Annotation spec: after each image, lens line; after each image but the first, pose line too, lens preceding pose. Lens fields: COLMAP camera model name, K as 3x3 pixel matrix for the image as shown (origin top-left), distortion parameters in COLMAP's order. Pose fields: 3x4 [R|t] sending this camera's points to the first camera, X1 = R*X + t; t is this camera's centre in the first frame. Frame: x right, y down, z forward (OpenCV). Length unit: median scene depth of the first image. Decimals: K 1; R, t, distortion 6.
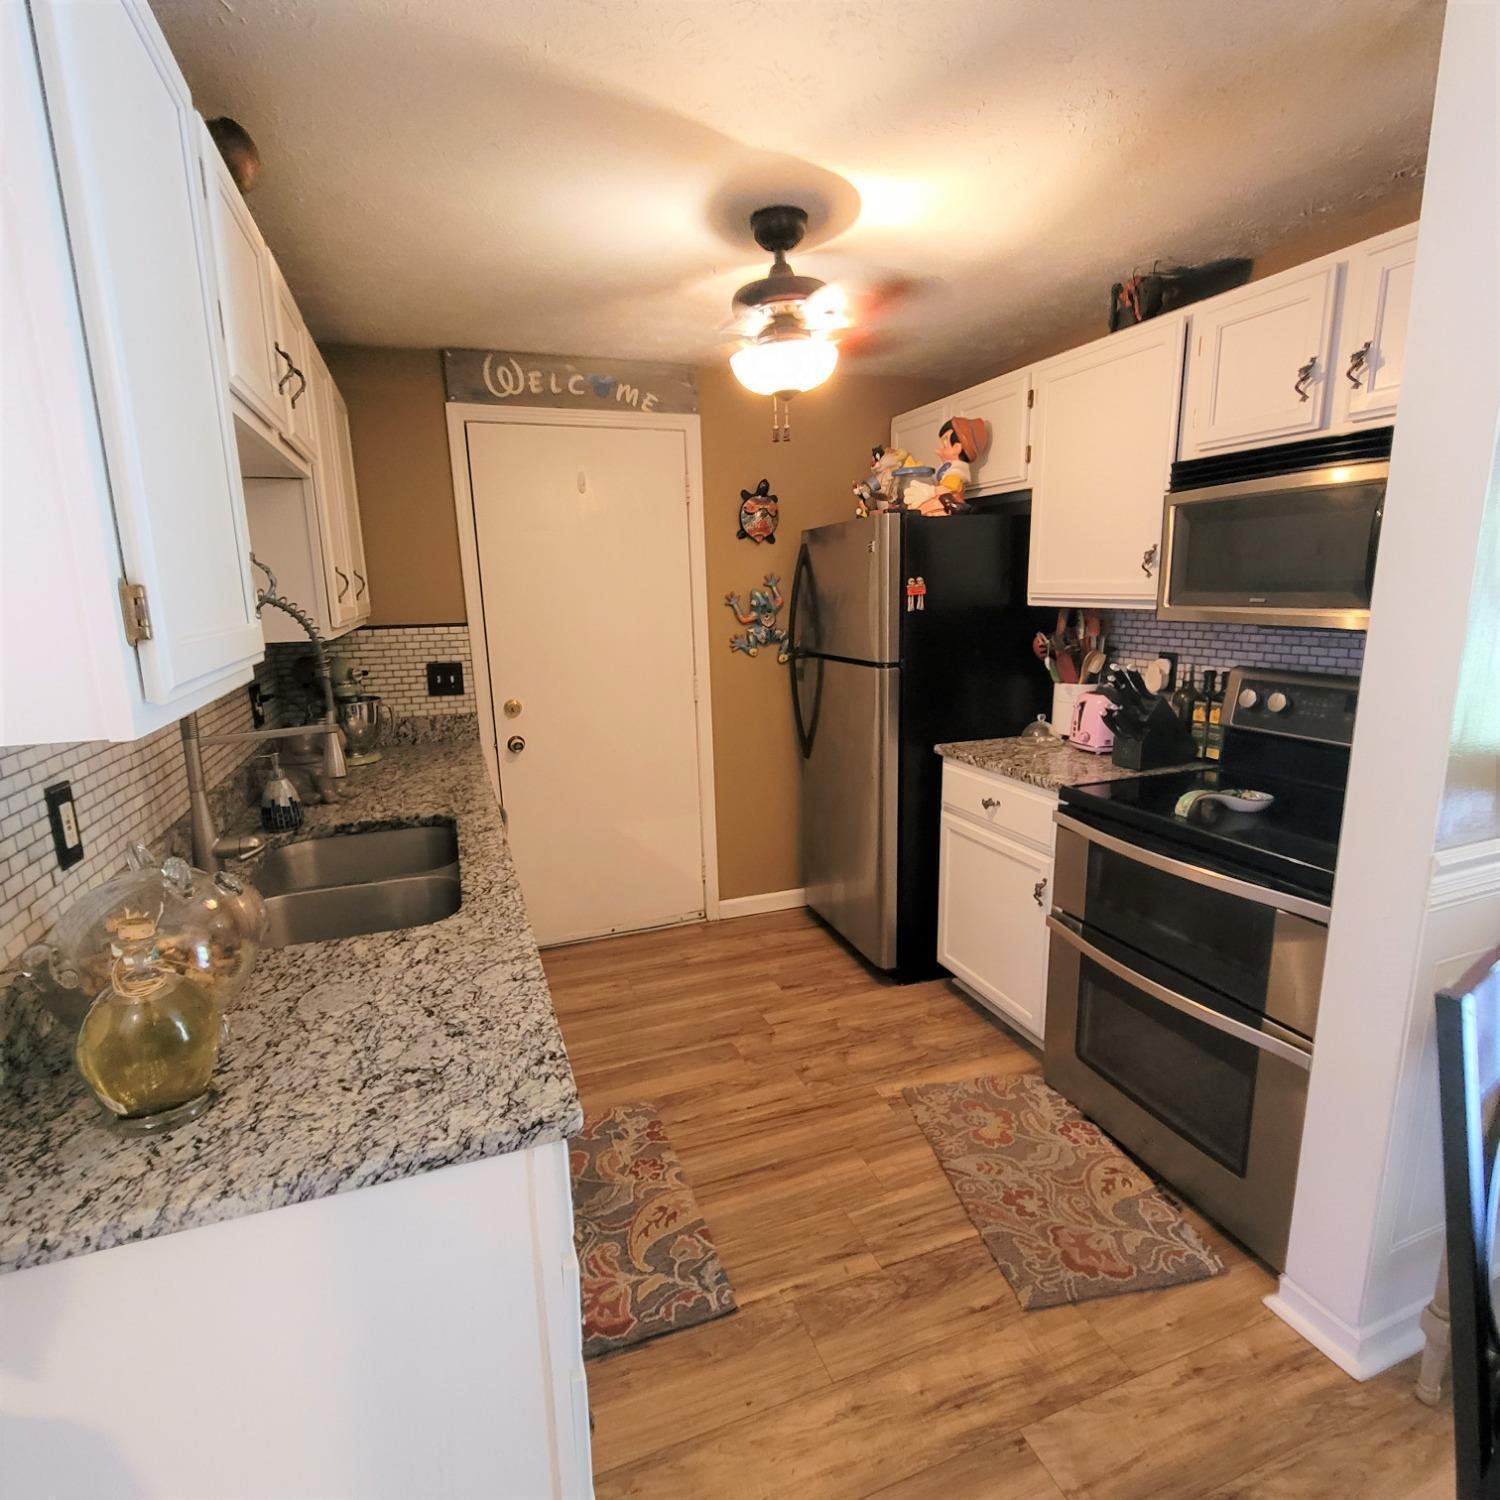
lens RADIAL K [[820.8, 0, 756.1], [0, 820.8, 751.3], [0, 0, 1]] dist [-0.001112, 0.000352]
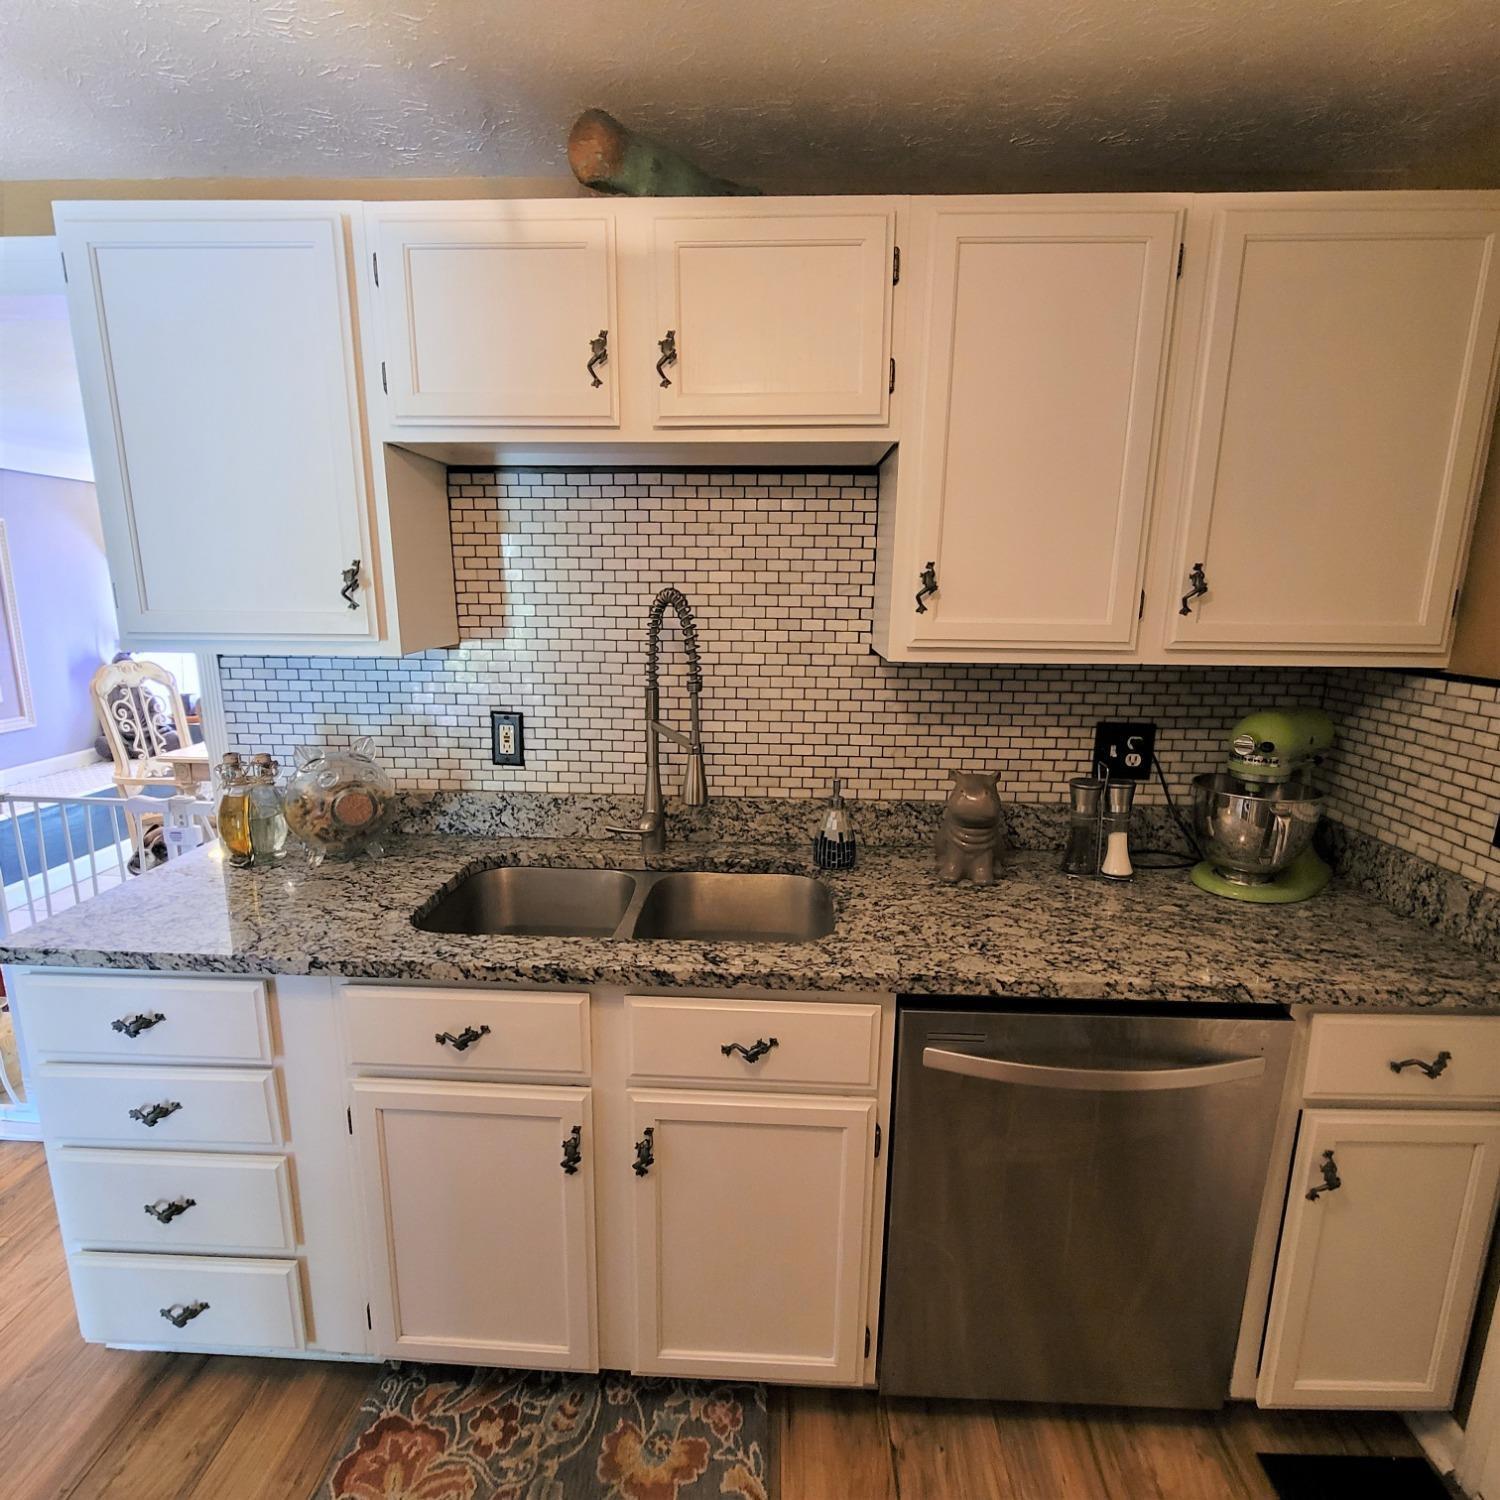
lens RADIAL K [[820.8, 0, 747.1], [0, 820.8, 755.0], [0, 0, 1]] dist [-0.001112, 0.000352]
pose [[-0.394461, 0.203510, -0.896094, 0.303613], [-0.186935, 0.937004, 0.295091, -0.352553], [0.899697, 0.283913, -0.331569, 1.623752]]
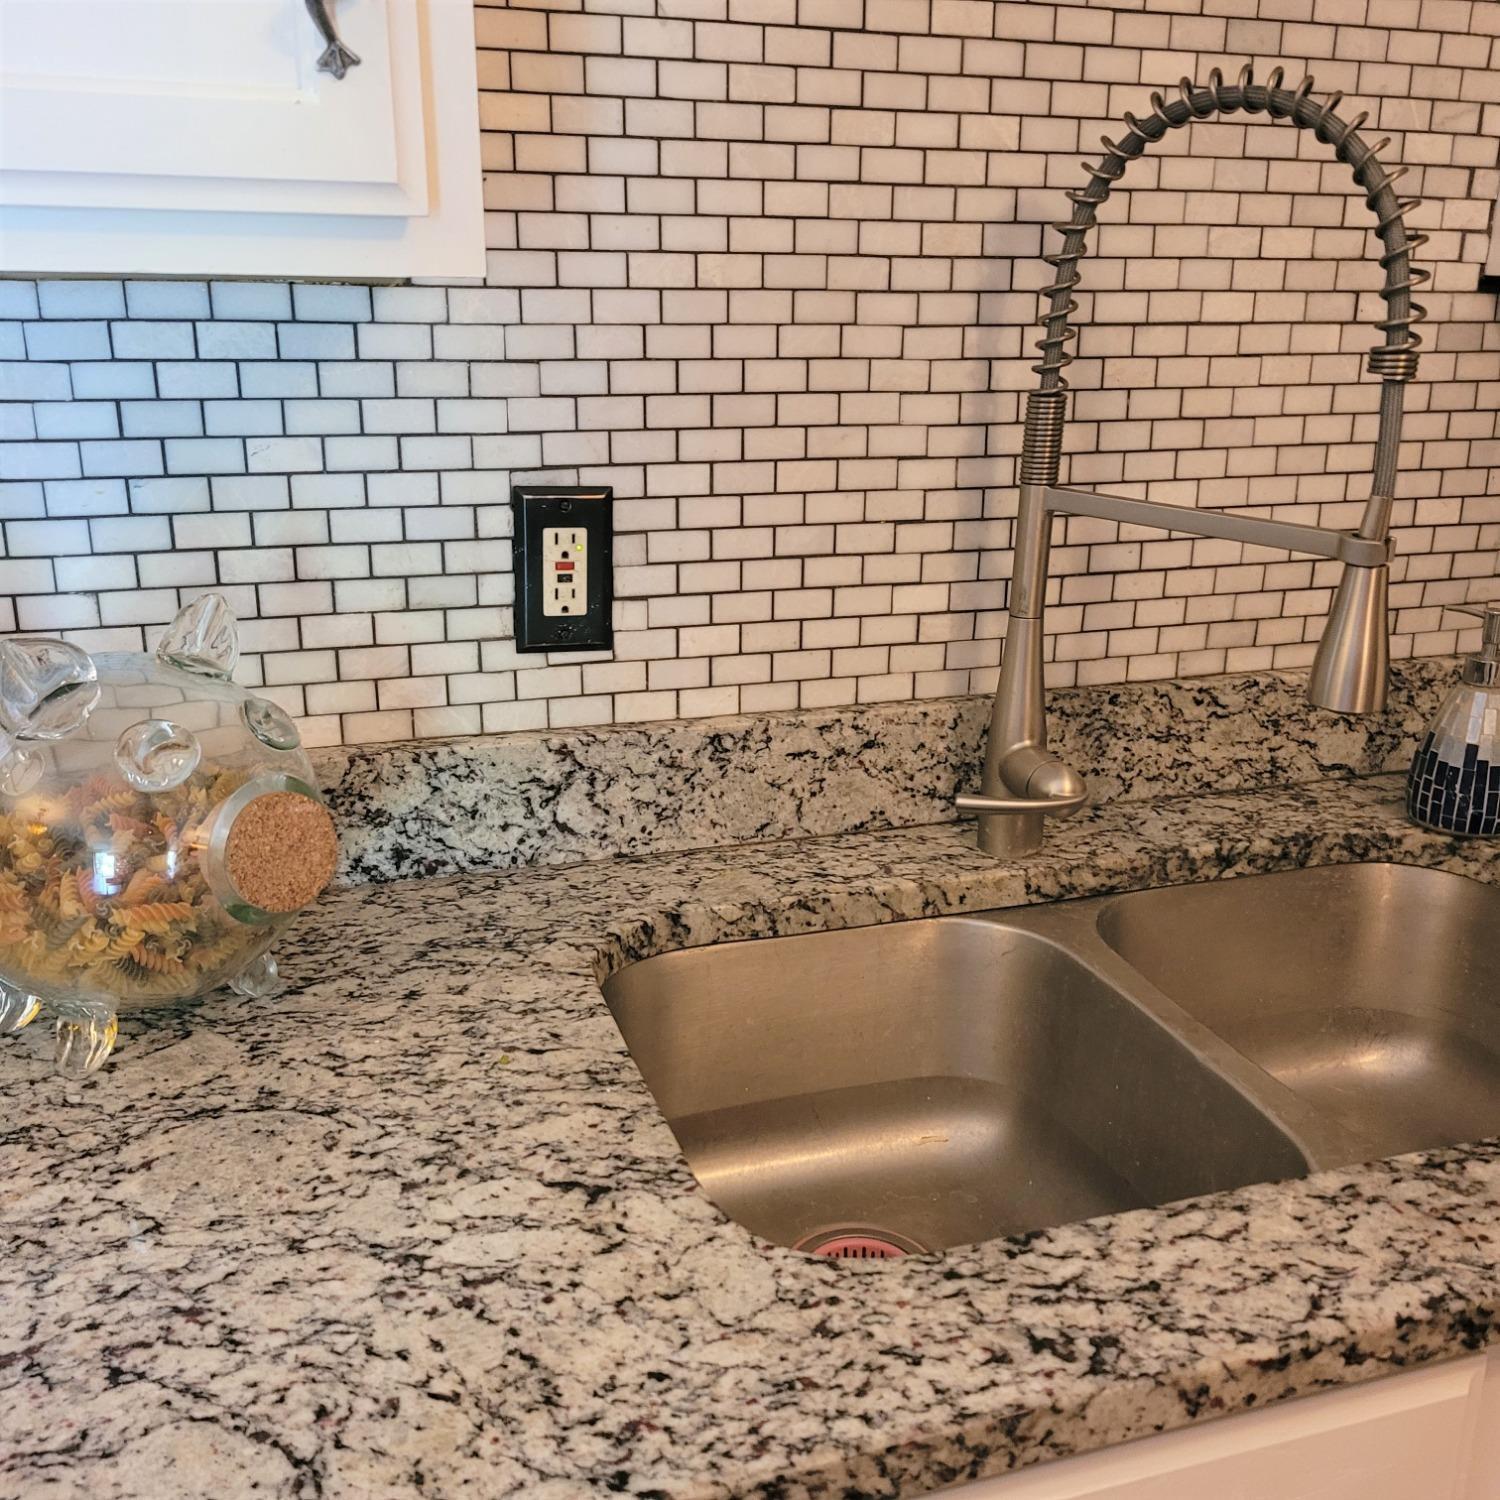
lens RADIAL K [[1500.2, 0, 757.8], [0, 1500.2, 742.5], [0, 0, 1]] dist [0.034625, 0.000000]
pose [[-0.030682, 0.324249, -0.945474, 0.047924], [-0.214590, 0.921726, 0.323068, -0.114754], [0.976222, 0.212801, 0.041300, 0.932794]]
